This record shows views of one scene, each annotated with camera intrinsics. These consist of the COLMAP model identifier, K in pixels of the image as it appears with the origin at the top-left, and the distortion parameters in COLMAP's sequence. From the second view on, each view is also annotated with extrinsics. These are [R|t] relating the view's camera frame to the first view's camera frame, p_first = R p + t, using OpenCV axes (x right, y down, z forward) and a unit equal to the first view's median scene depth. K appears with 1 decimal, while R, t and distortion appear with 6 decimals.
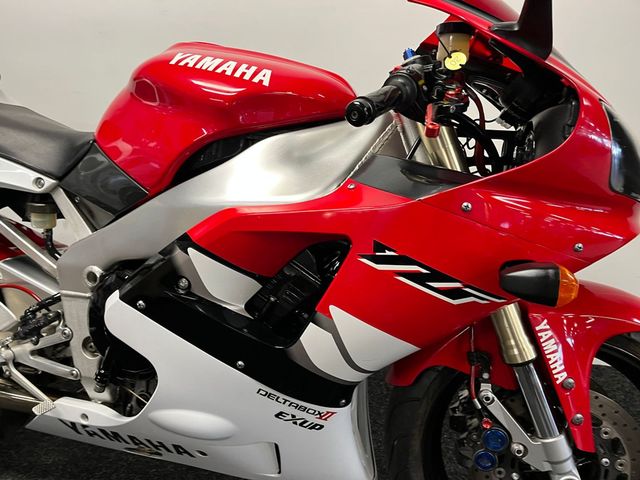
lens RADIAL K [[485.5, 0, 320.0], [0, 485.5, 244.1], [0, 0, 1]] dist [0.082771, -0.111401]
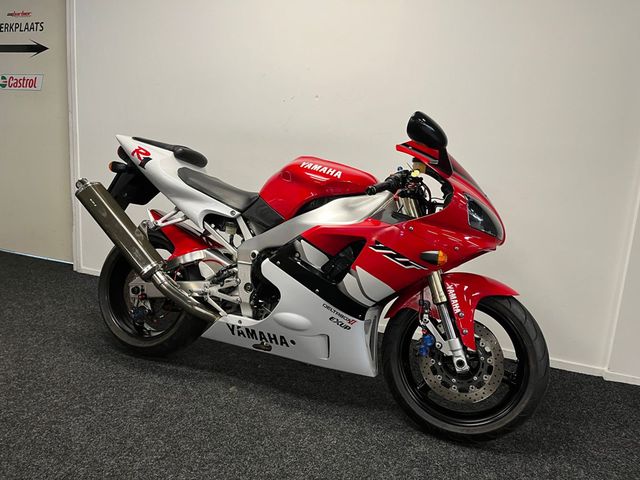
lens RADIAL K [[485.5, 0, 324.0], [0, 485.5, 238.3], [0, 0, 1]] dist [0.082771, -0.111401]
pose [[0.988868, 0.077392, -0.127083, 0.140901], [-0.097245, 0.982590, -0.158304, 0.345710], [0.112619, 0.168900, 0.979178, -1.265932]]
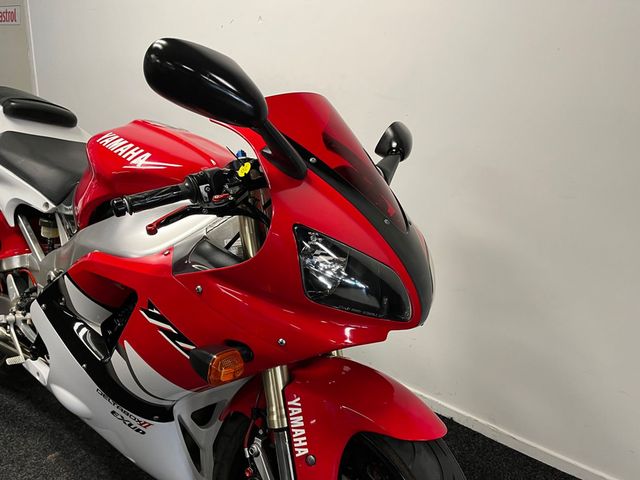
lens RADIAL K [[485.5, 0, 322.7], [0, 485.5, 240.3], [0, 0, 1]] dist [0.082771, -0.111401]
pose [[0.918584, 0.172835, -0.355432, 0.823110], [-0.183206, 0.983064, 0.004554, -0.213606], [0.350199, 0.060934, 0.934691, -0.062258]]
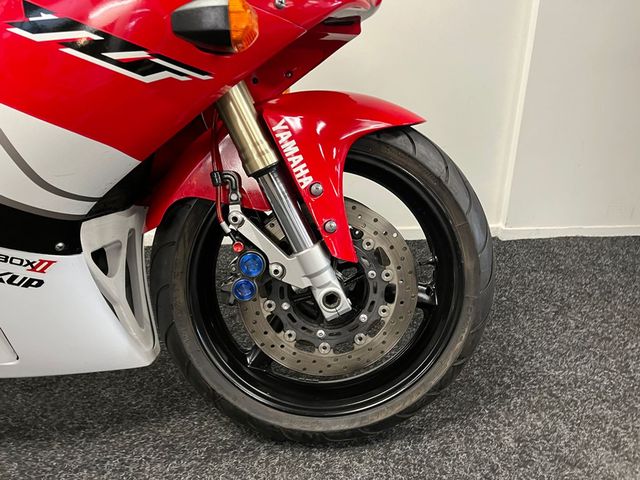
lens RADIAL K [[485.5, 0, 325.6], [0, 485.5, 239.5], [0, 0, 1]] dist [0.082771, -0.111401]
pose [[0.966570, -0.124743, 0.224013, 0.296834], [0.110806, 0.991099, 0.073792, 0.304359], [-0.231224, -0.046503, 0.971789, 0.098902]]
